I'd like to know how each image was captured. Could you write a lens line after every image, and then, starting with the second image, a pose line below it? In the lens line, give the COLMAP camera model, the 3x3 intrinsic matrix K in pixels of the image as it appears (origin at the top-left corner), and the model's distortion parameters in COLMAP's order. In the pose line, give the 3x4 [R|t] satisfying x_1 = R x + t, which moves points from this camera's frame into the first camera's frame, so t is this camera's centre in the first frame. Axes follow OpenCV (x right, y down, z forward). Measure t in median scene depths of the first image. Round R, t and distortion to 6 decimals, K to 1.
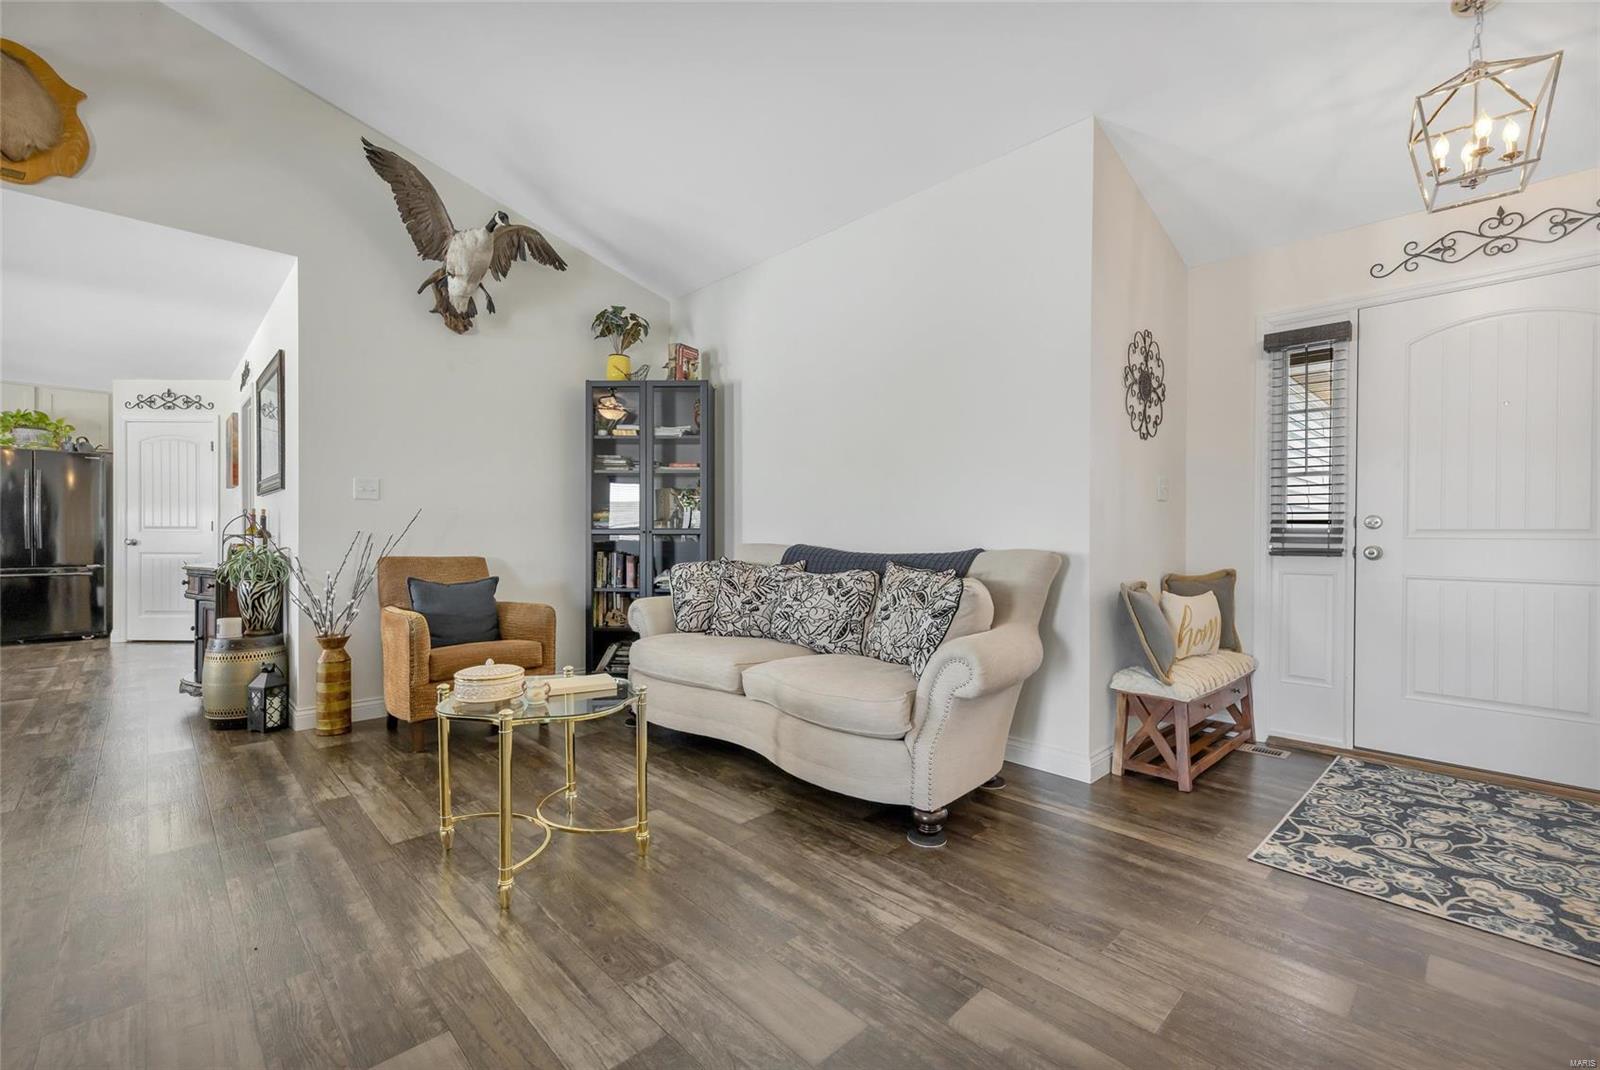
lens RADIAL K [[671.9, 0, 818.0], [0, 671.9, 554.9], [0, 0, 1]] dist [-0.004419, 0.001295]
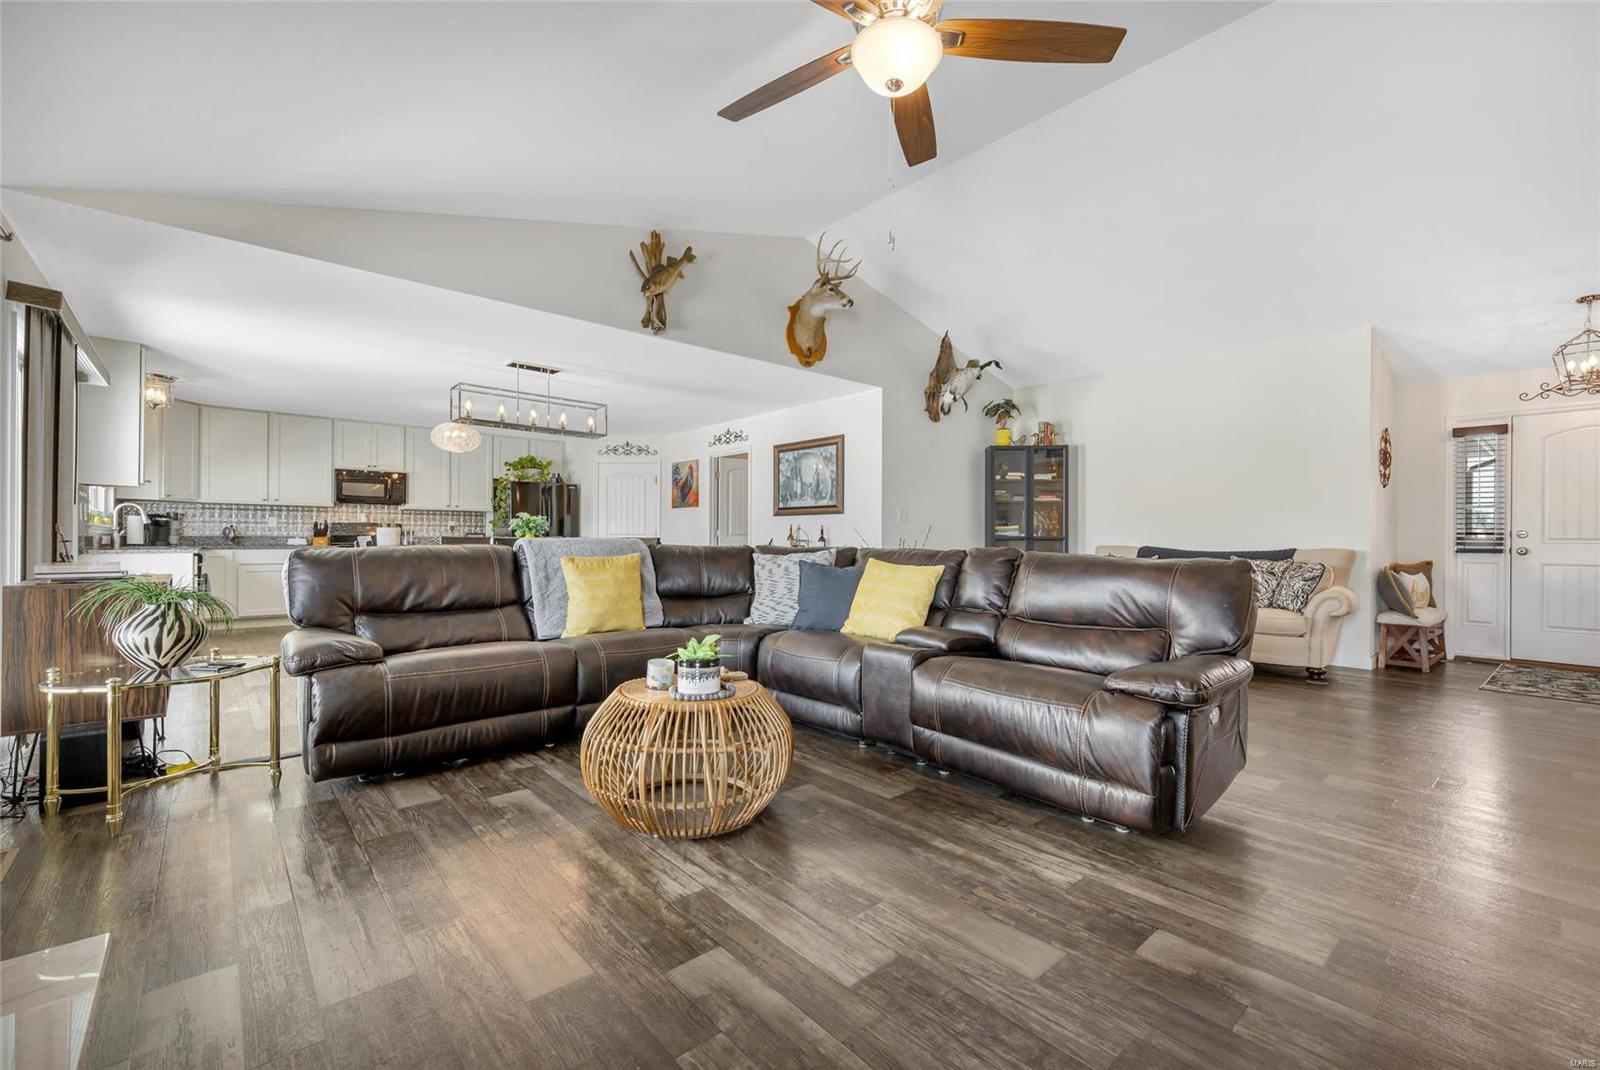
lens RADIAL K [[671.9, 0, 793.7], [0, 671.9, 494.8], [0, 0, 1]] dist [-0.004419, 0.001295]
pose [[0.998264, -0.001704, -0.058878, -0.320402], [-0.004393, 0.994645, -0.103257, 0.013669], [0.058738, 0.103337, 0.992911, -0.280671]]
